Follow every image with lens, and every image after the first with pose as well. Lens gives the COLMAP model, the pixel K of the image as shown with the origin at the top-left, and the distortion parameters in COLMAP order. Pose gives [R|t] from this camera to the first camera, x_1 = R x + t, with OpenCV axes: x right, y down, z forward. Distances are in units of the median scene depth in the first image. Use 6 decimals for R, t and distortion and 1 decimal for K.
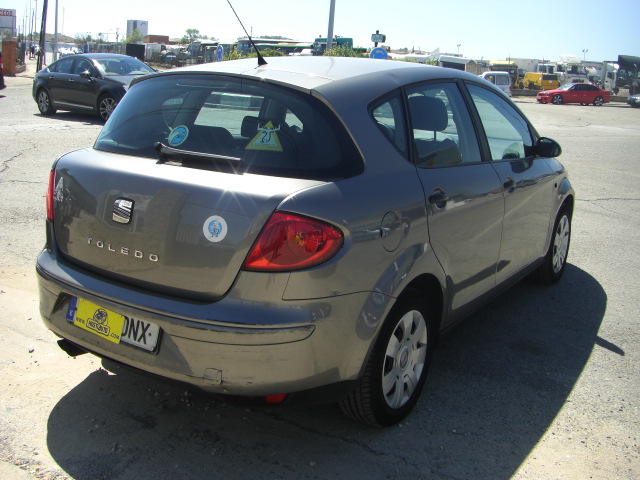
lens RADIAL K [[720.0, 0, 318.0], [0, 720.0, 216.1], [0, 0, 1]] dist [-0.176834, 0.112691]
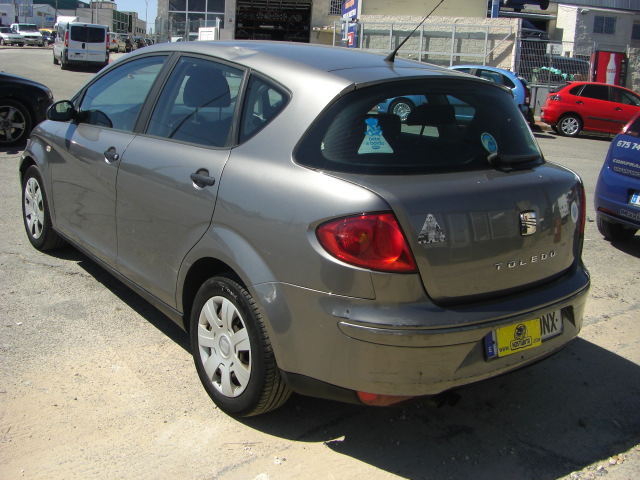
lens RADIAL K [[720.0, 0, 318.0], [0, 720.0, 216.1], [0, 0, 1]] dist [-0.176834, 0.112691]
pose [[0.319247, -0.247819, 0.914695, -1.300882], [0.145618, 0.966568, 0.211050, -0.276893], [-0.936417, 0.065819, 0.344661, 0.926408]]
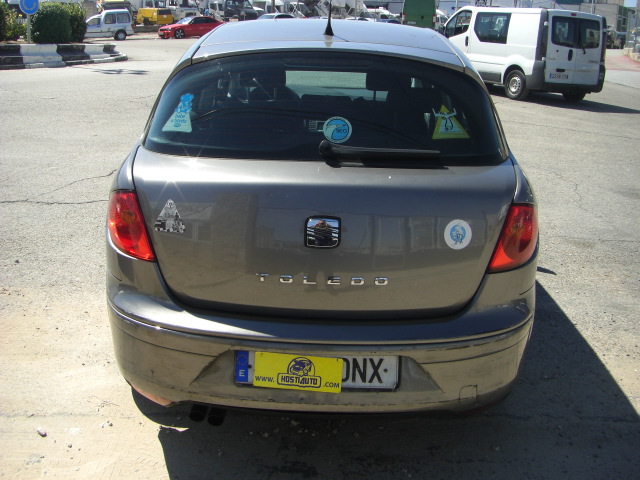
lens RADIAL K [[720.0, 0, 318.0], [0, 720.0, 216.1], [0, 0, 1]] dist [-0.176834, 0.112691]
pose [[0.849539, -0.166507, 0.500559, -0.677782], [0.121589, 0.985136, 0.121340, -0.123678], [-0.513323, -0.042220, 0.857156, 0.308475]]
